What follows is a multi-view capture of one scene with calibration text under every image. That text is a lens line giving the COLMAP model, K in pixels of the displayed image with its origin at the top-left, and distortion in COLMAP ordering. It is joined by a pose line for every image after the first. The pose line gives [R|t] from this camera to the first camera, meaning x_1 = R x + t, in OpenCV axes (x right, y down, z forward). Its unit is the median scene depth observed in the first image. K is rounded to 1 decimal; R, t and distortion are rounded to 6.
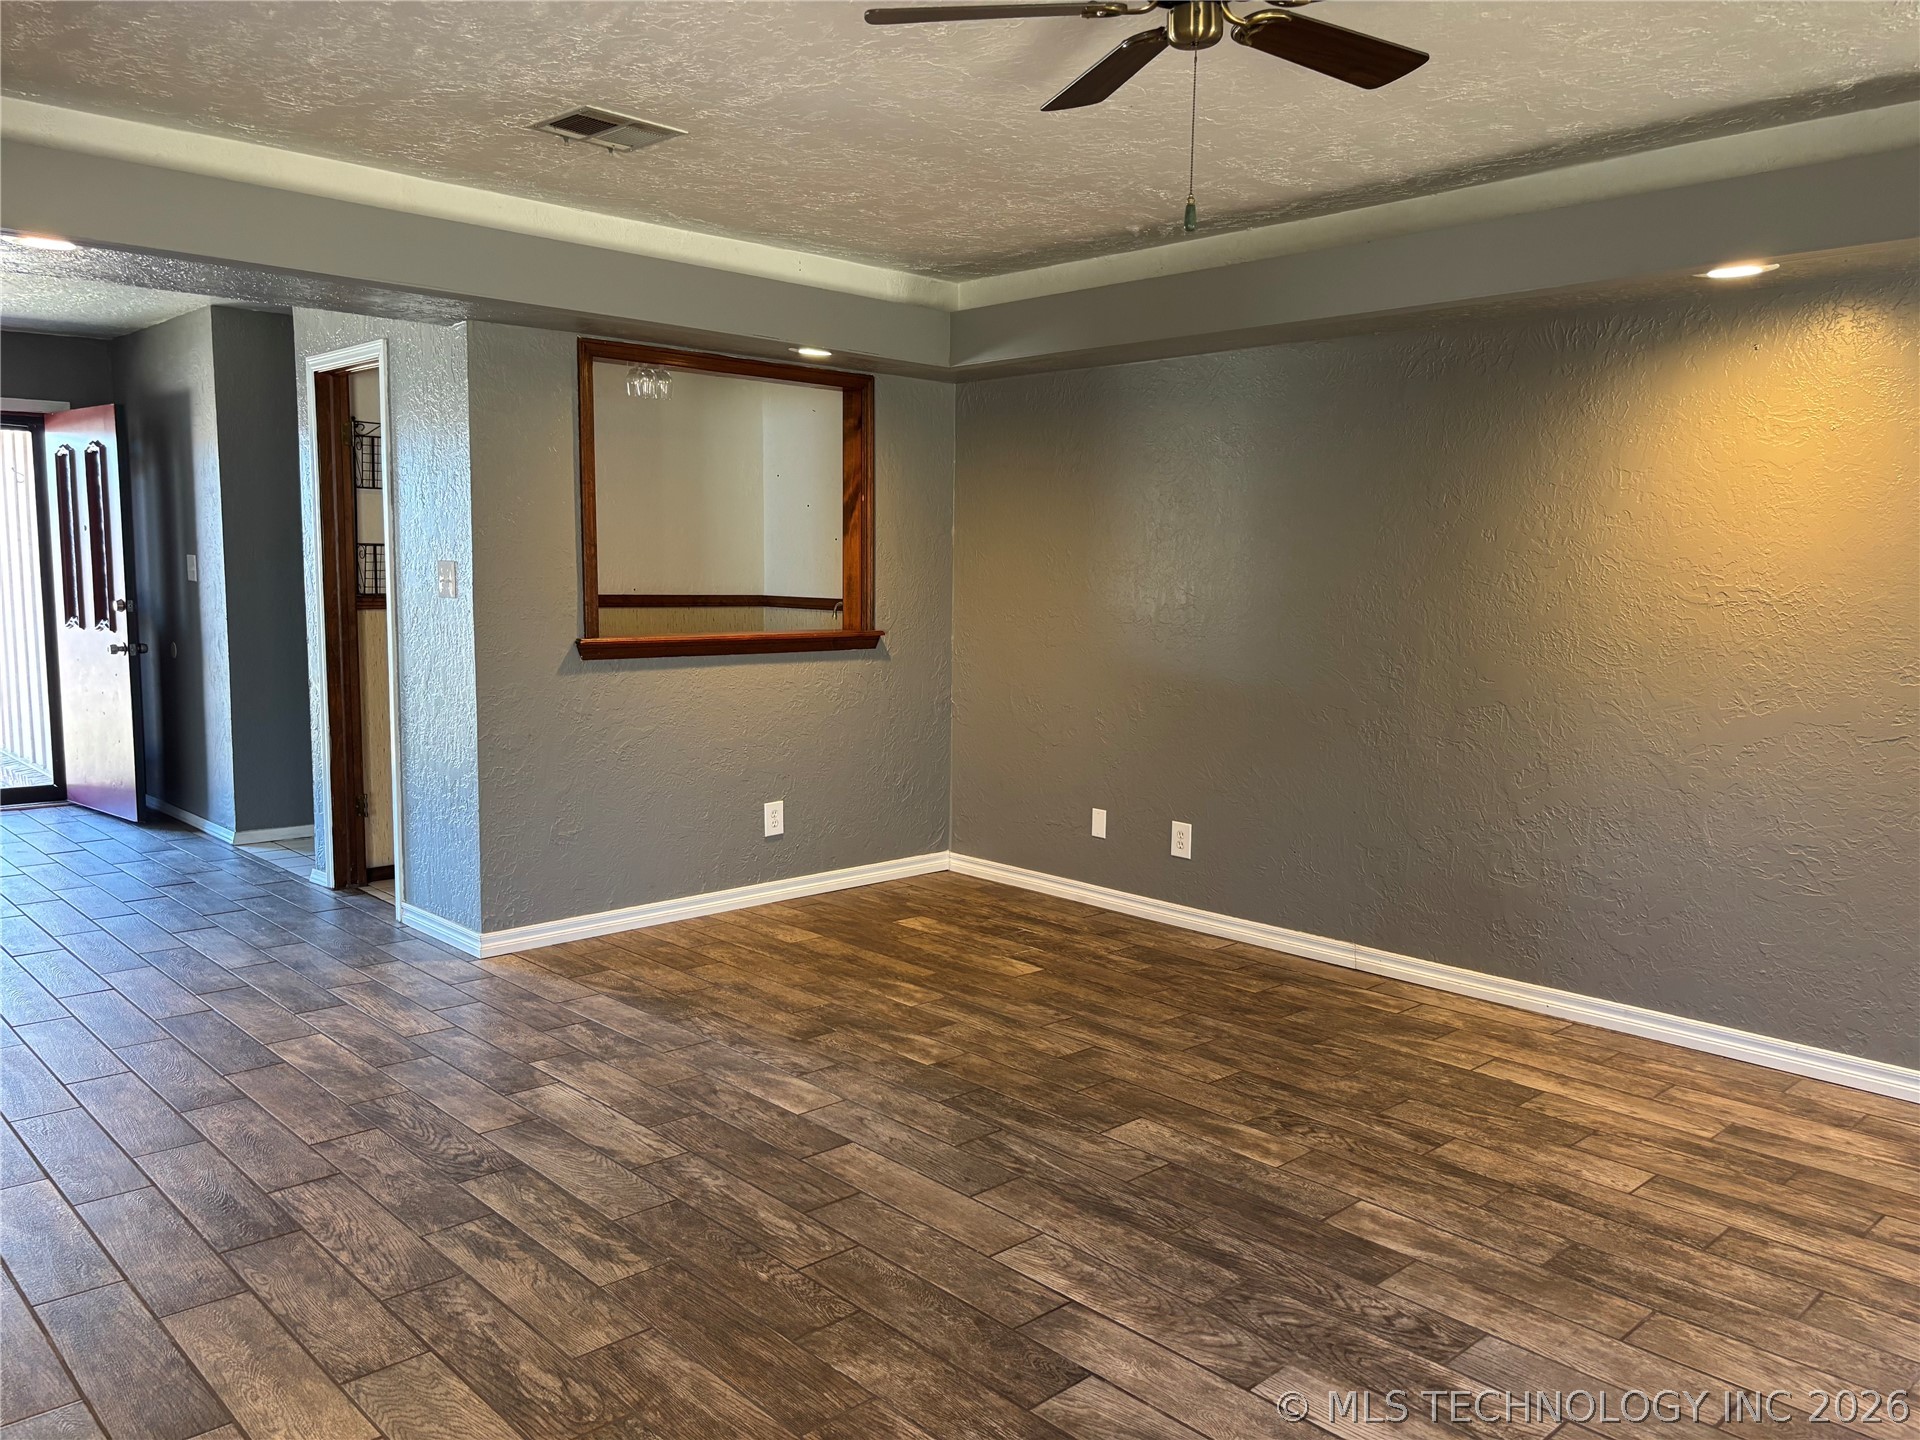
lens RADIAL K [[1449.4, 0, 960.4], [0, 1449.4, 722.2], [0, 0, 1]] dist [0.004819, 0.002240]
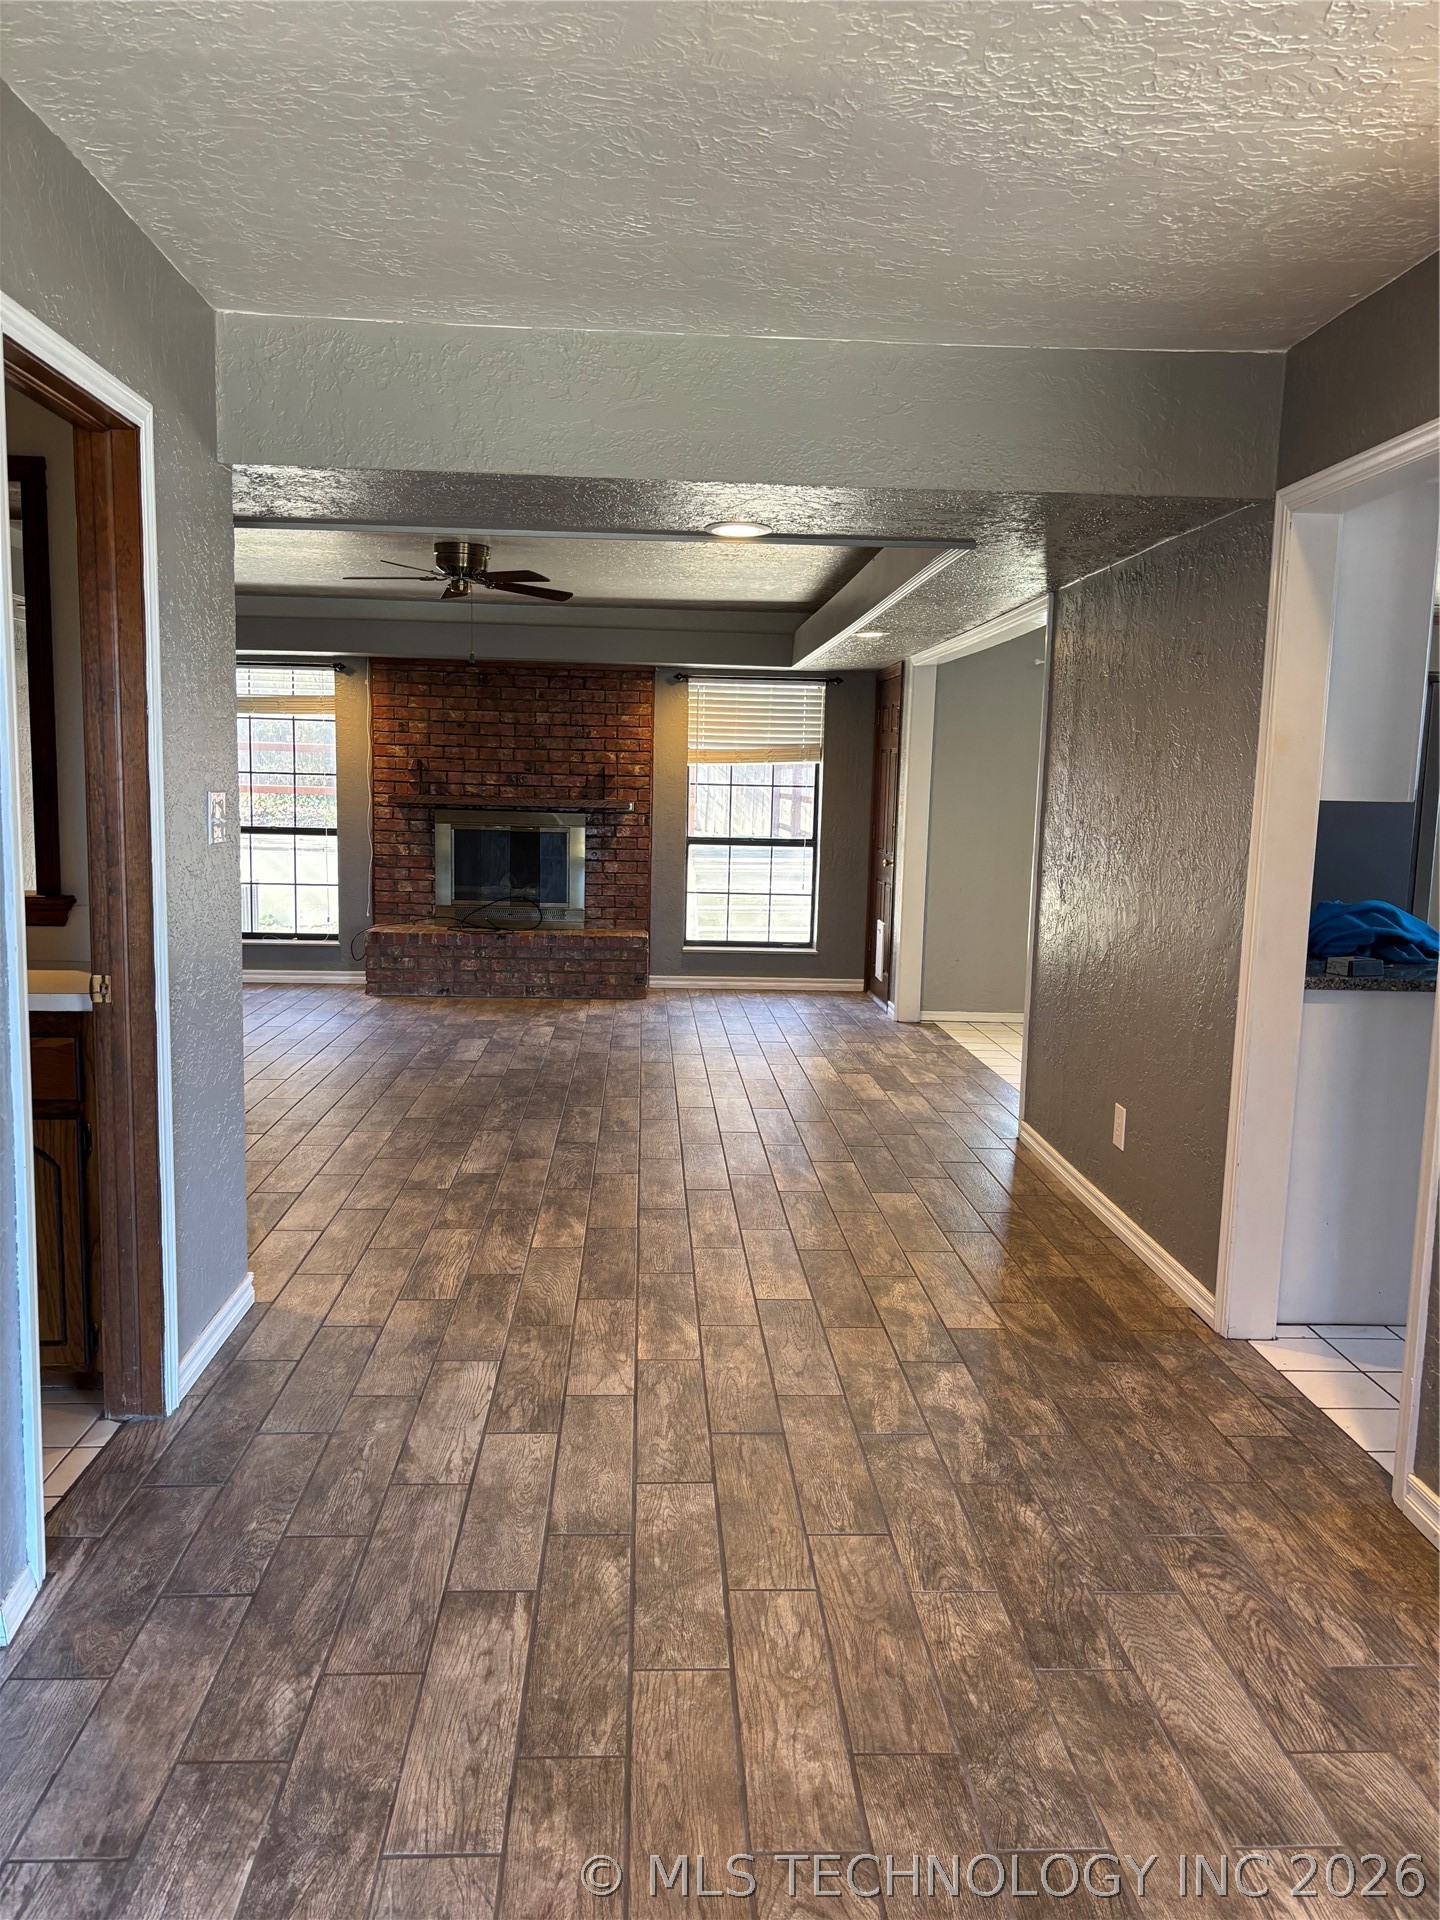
lens RADIAL K [[1449.4, 0, 718.6], [0, 1449.4, 962.1], [0, 0, 1]] dist [0.004819, 0.002240]
pose [[-0.759555, -0.112276, 0.640680, -1.241618], [0.036220, 0.976160, 0.214008, -0.212122], [-0.649434, 0.185756, -0.737381, 1.718646]]
